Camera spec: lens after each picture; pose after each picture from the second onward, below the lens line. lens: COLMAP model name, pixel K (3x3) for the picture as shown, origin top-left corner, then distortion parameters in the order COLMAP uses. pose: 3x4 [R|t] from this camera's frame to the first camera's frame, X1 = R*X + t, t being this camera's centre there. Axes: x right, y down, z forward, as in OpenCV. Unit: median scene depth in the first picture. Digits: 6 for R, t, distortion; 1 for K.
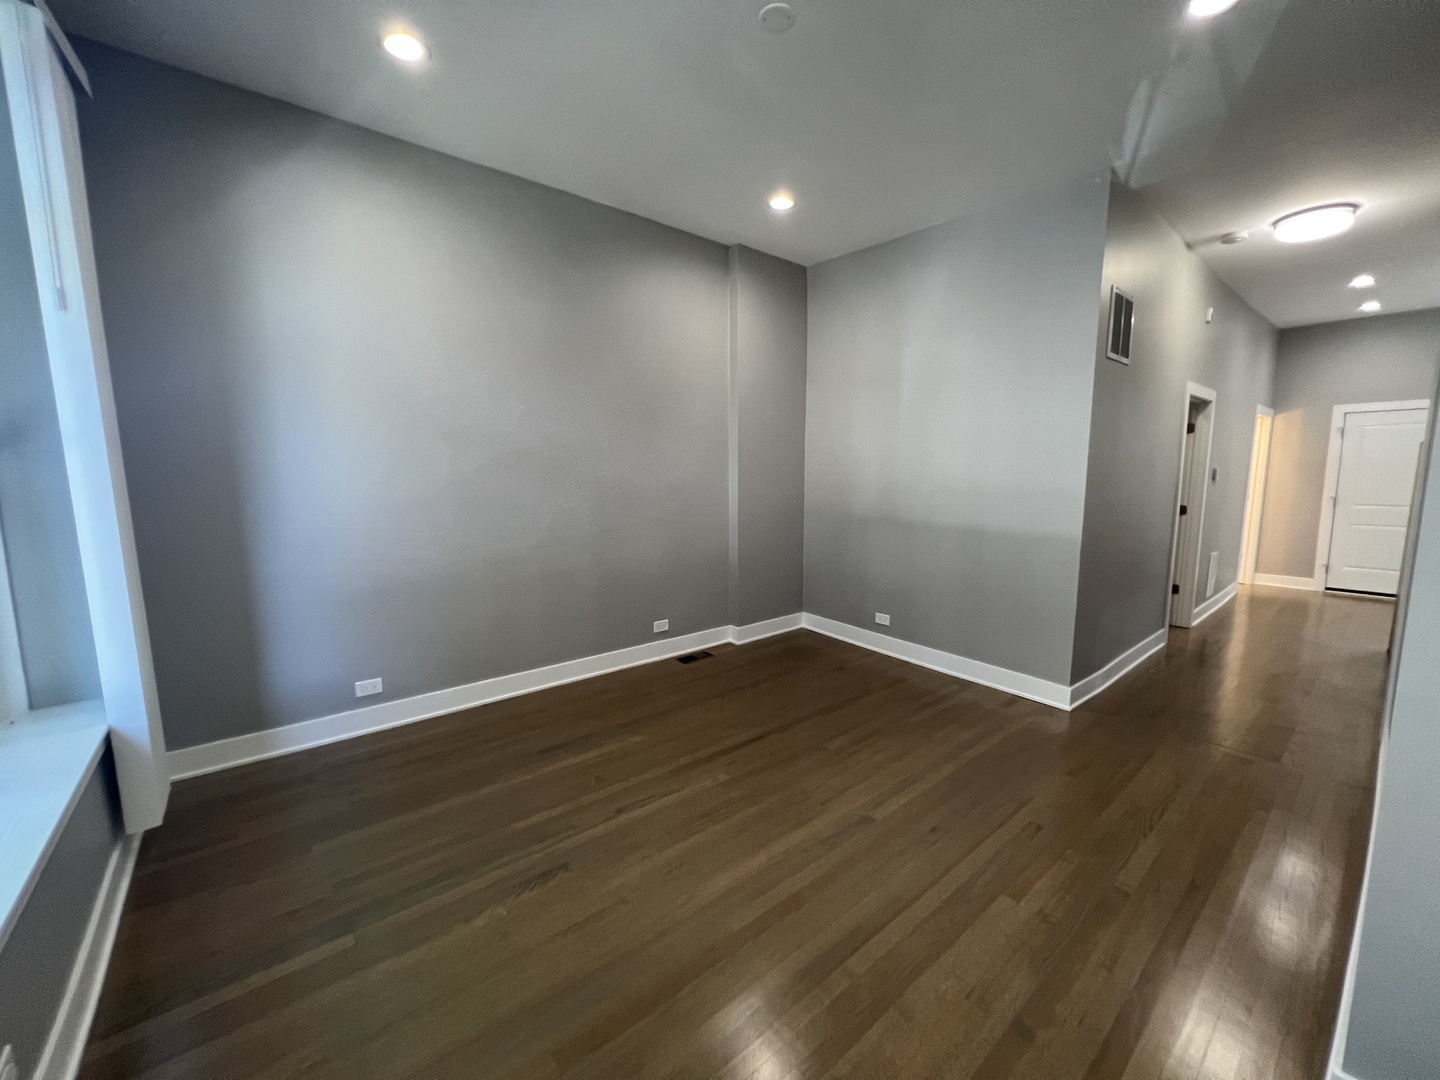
lens RADIAL K [[574.4, 0, 723.5], [0, 574.4, 538.2], [0, 0, 1]] dist [-0.007057, 0.000452]
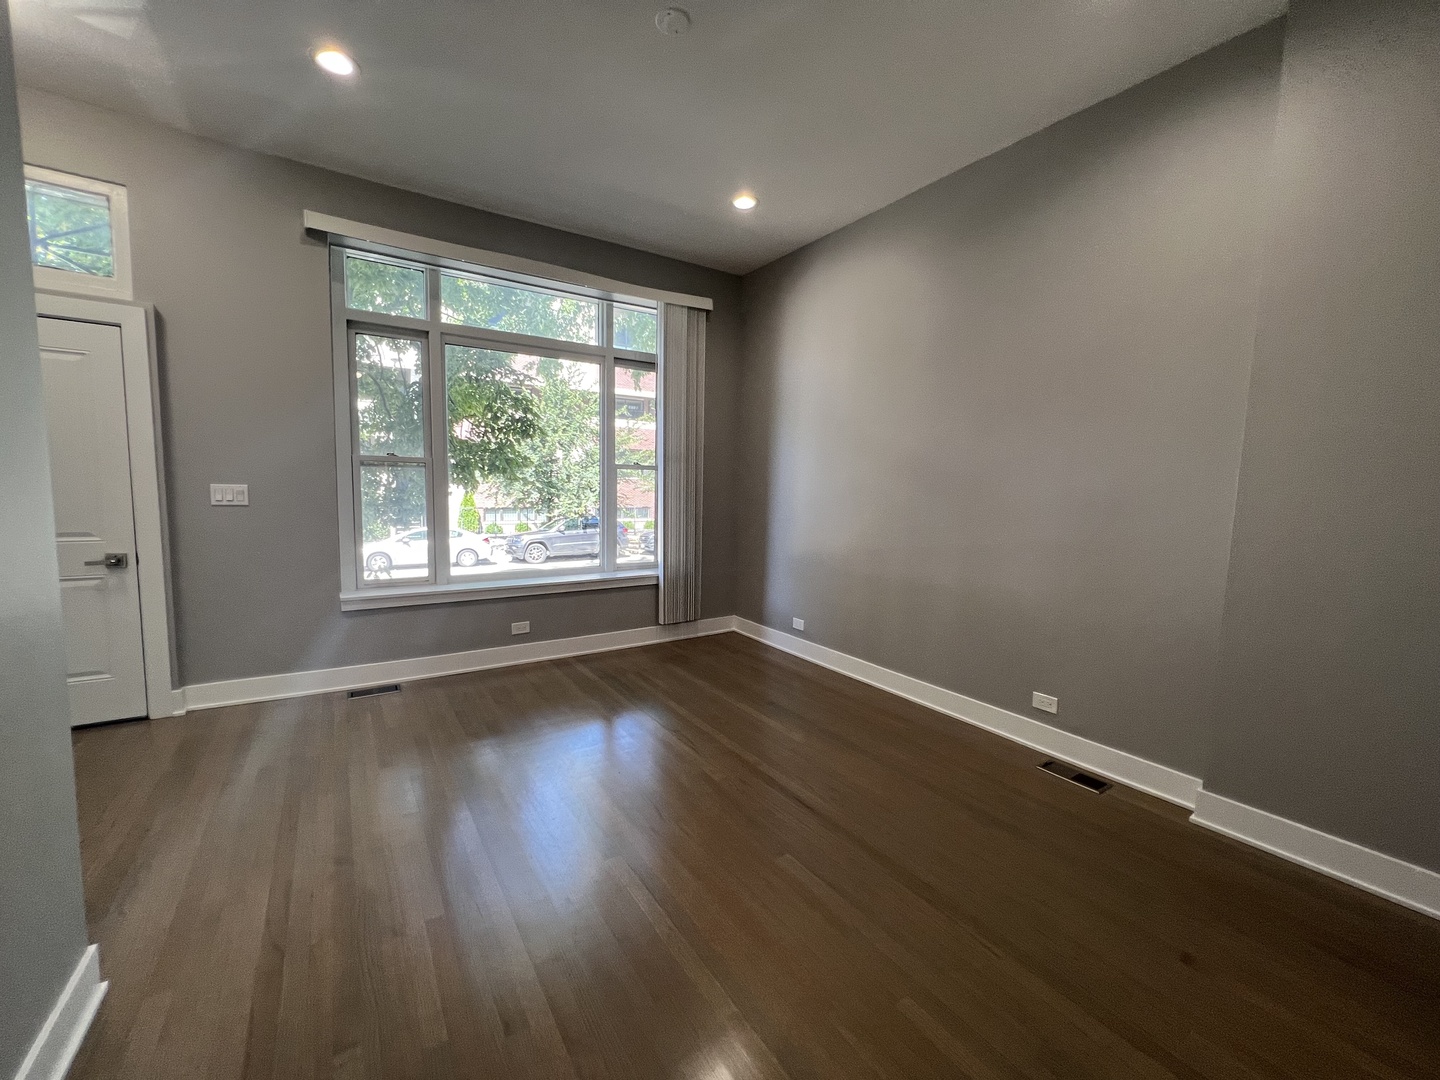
lens RADIAL K [[574.9, 0, 719.1], [0, 574.9, 536.4], [0, 0, 1]] dist [-0.008016, 0.000871]
pose [[-0.109834, 0.083858, -0.990406, 0.845384], [-0.145754, 0.984304, 0.099506, -0.074788], [0.983205, 0.155284, -0.095888, 0.936599]]
